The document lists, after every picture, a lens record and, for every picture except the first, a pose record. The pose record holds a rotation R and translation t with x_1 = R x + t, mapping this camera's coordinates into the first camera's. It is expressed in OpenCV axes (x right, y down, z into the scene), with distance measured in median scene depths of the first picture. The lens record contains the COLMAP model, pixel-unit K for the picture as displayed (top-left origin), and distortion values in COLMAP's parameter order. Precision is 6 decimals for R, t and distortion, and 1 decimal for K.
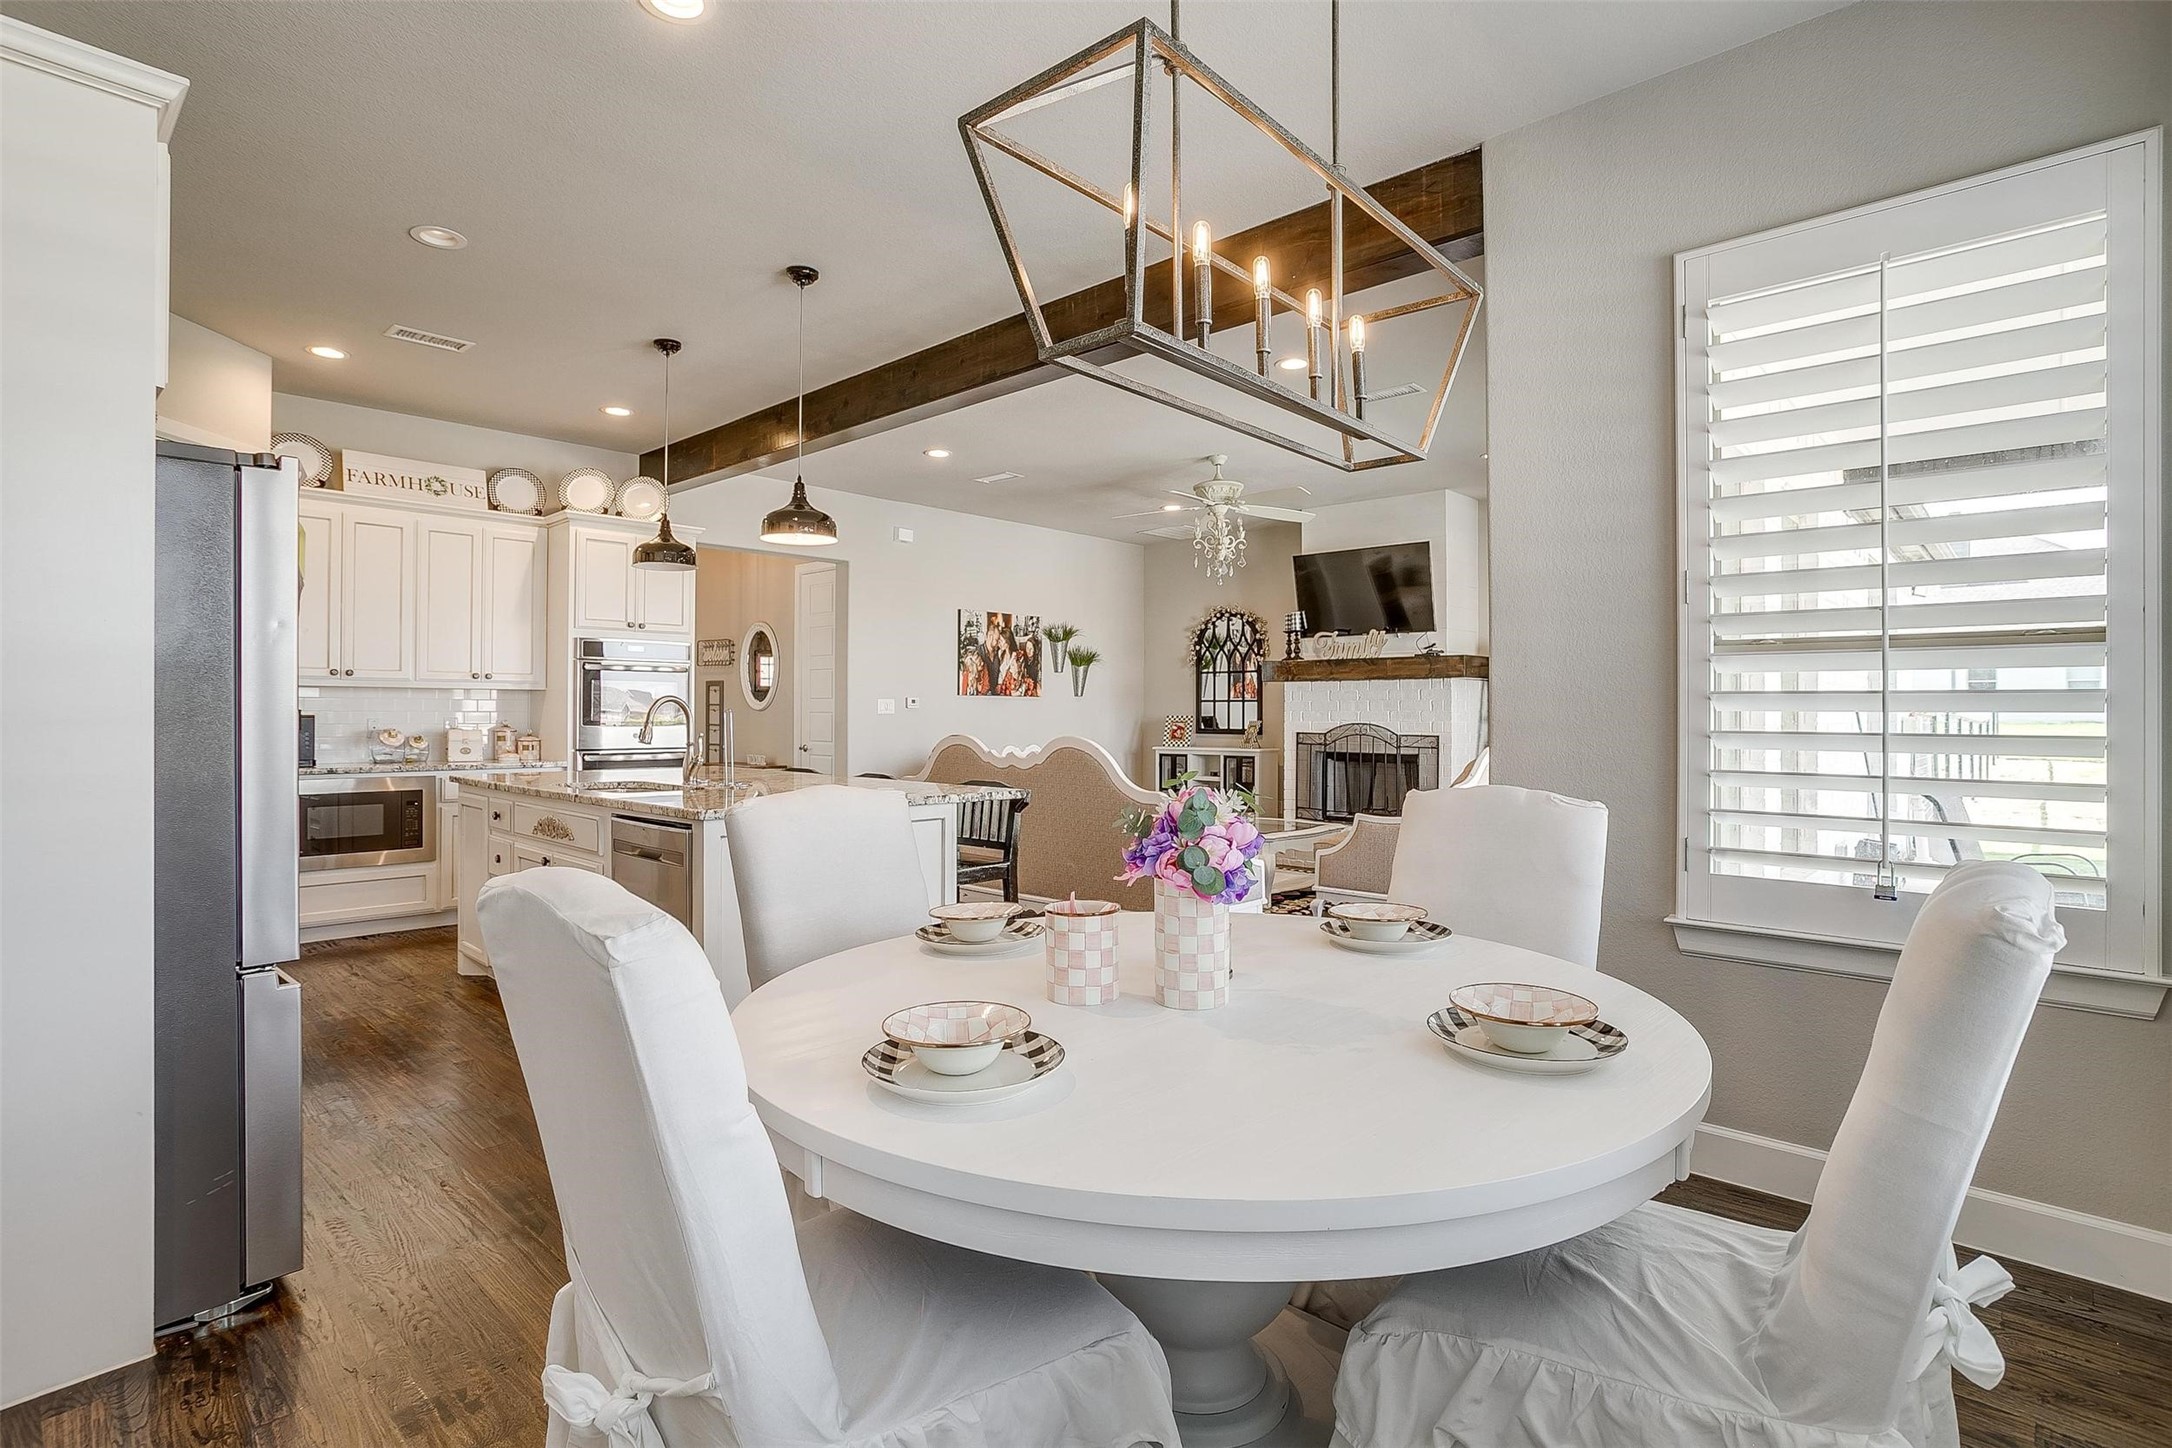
lens RADIAL K [[1064.8, 0, 1075.6], [0, 1064.8, 696.5], [0, 0, 1]] dist [-0.063602, 0.036676]
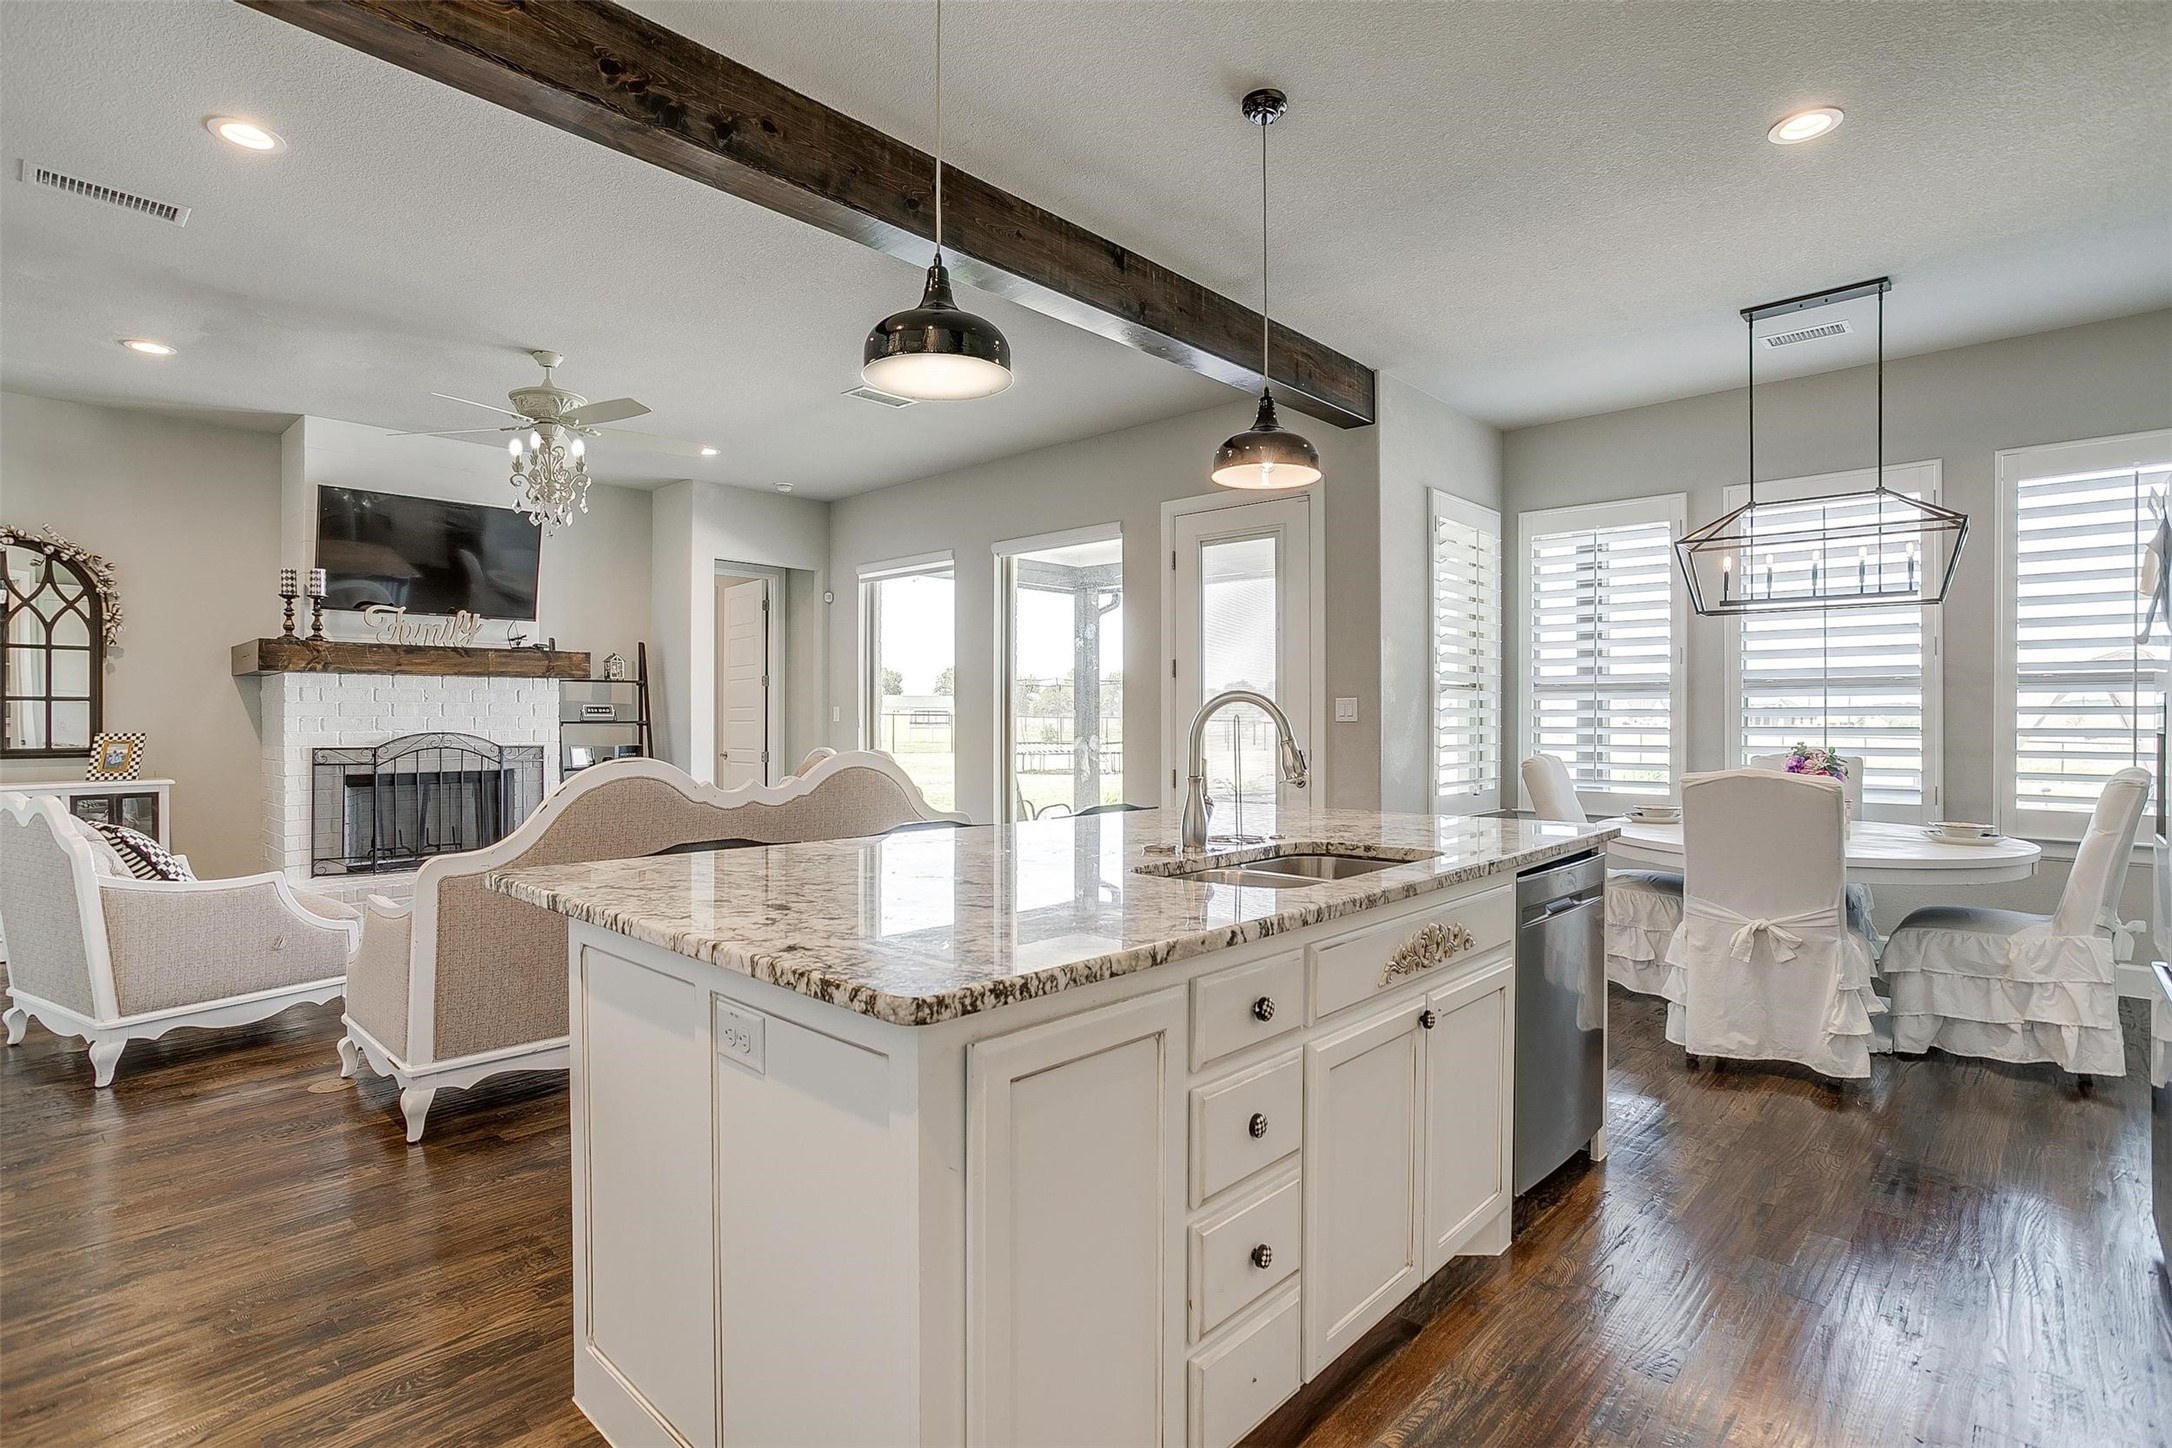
lens RADIAL K [[1053.5, 0, 1070.9], [0, 1053.5, 717.2], [0, 0, 1]] dist [-0.031731, 0.018509]
pose [[0.008588, -0.002478, 0.999960, -0.446915], [-0.013419, 0.999907, 0.002593, 0.006011], [-0.999873, -0.013440, 0.008554, 0.517761]]
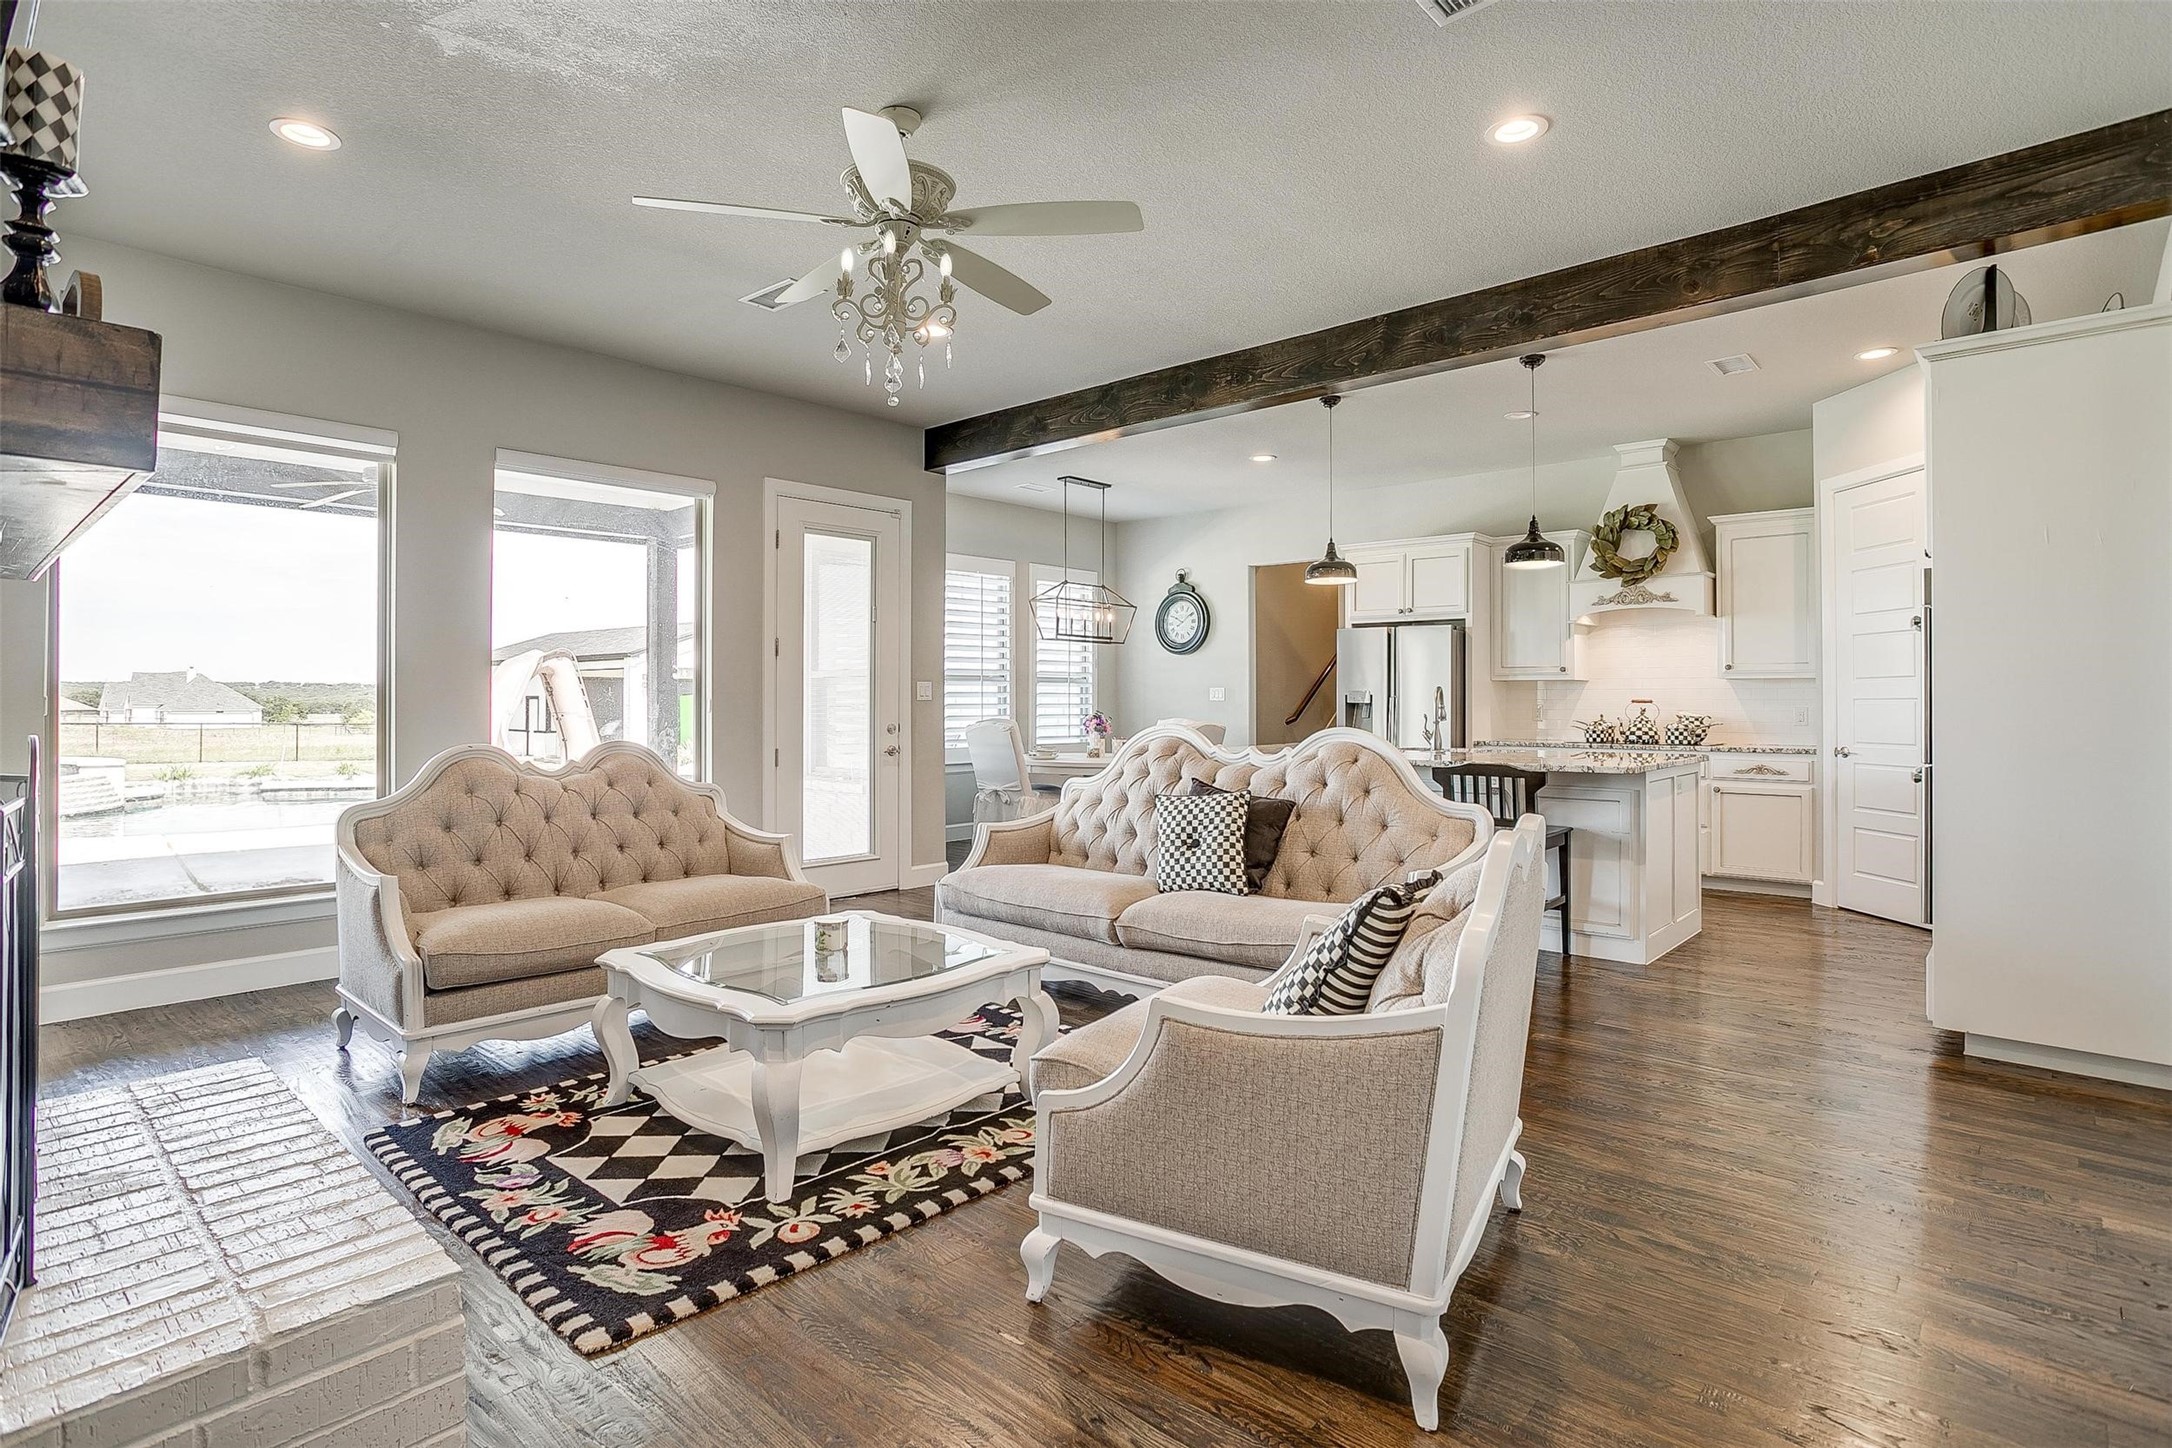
lens RADIAL K [[1114.2, 0, 1086.4], [0, 1114.2, 690.5], [0, 0, 1]] dist [-0.039960, 0.000734]
pose [[-0.999730, -0.001836, -0.023172, 0.052830], [-0.001346, 0.999775, -0.021151, 0.017648], [0.023205, -0.021114, -0.999508, 1.174267]]
